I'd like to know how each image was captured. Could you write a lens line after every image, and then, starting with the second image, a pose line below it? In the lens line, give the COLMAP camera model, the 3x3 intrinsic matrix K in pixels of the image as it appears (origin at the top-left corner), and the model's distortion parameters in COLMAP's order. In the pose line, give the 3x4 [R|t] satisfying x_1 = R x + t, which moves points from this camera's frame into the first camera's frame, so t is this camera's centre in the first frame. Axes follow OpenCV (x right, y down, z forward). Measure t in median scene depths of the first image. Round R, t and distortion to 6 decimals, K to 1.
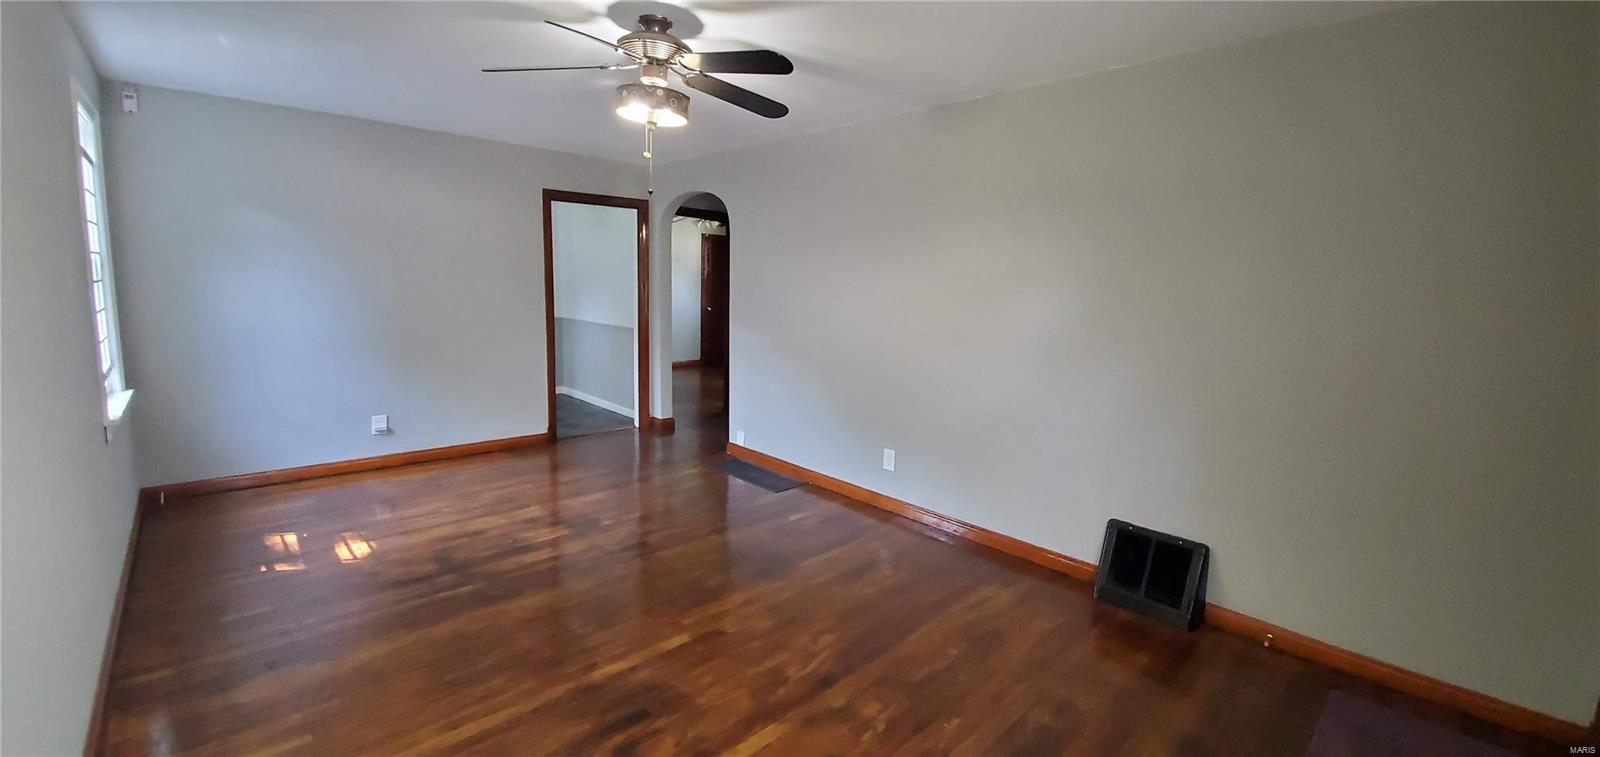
lens RADIAL K [[631.8, 0, 795.2], [0, 631.8, 363.3], [0, 0, 1]] dist [0.001120, 0.000078]
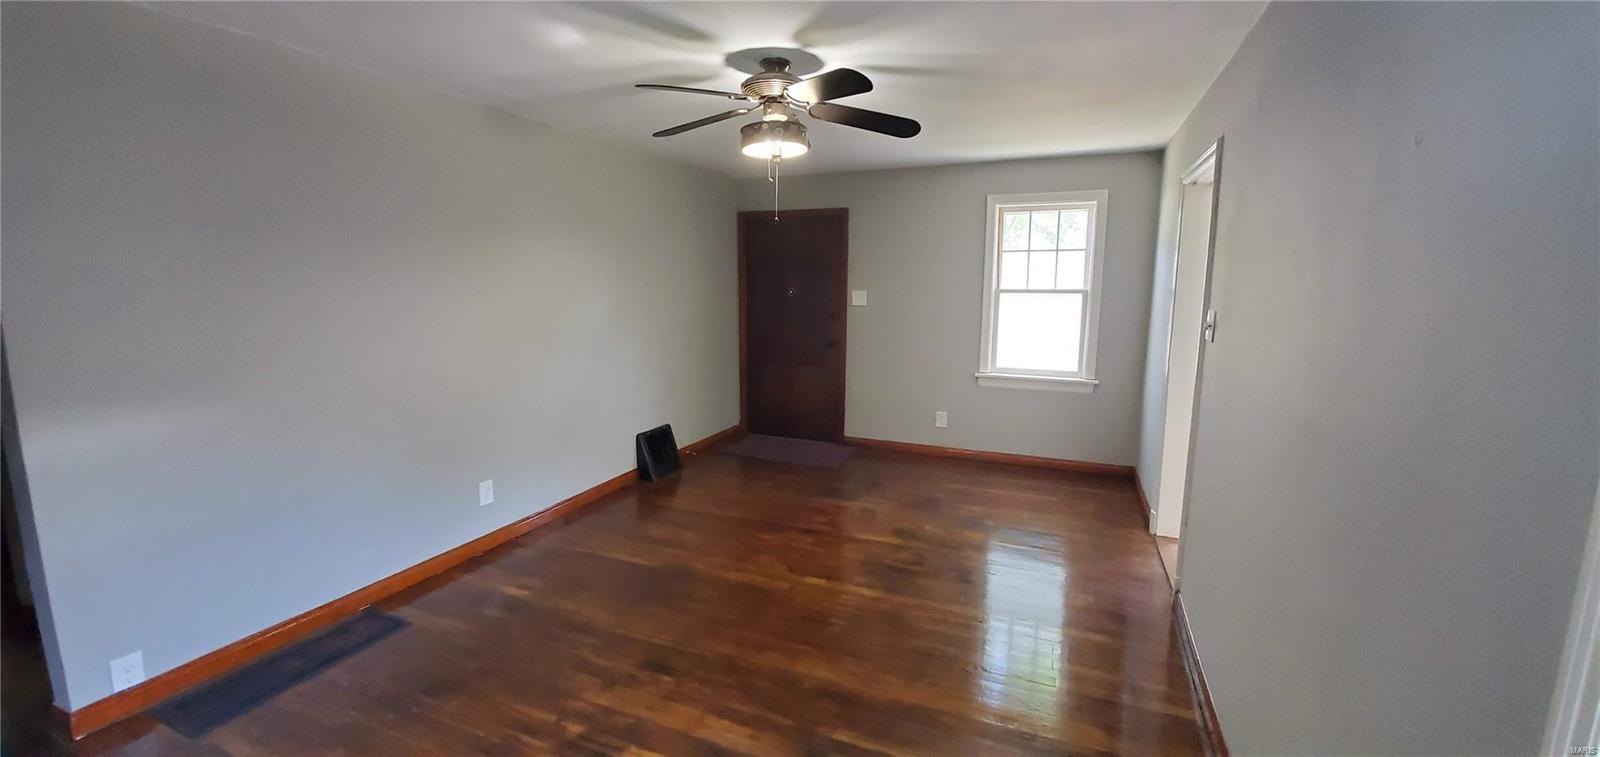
lens RADIAL K [[631.8, 0, 795.2], [0, 631.8, 363.3], [0, 0, 1]] dist [0.001120, 0.000078]
pose [[-0.400347, -0.159513, 0.902373, -1.107548], [0.094400, 0.972315, 0.213758, -0.238553], [-0.911488, 0.170762, -0.374205, 1.262864]]
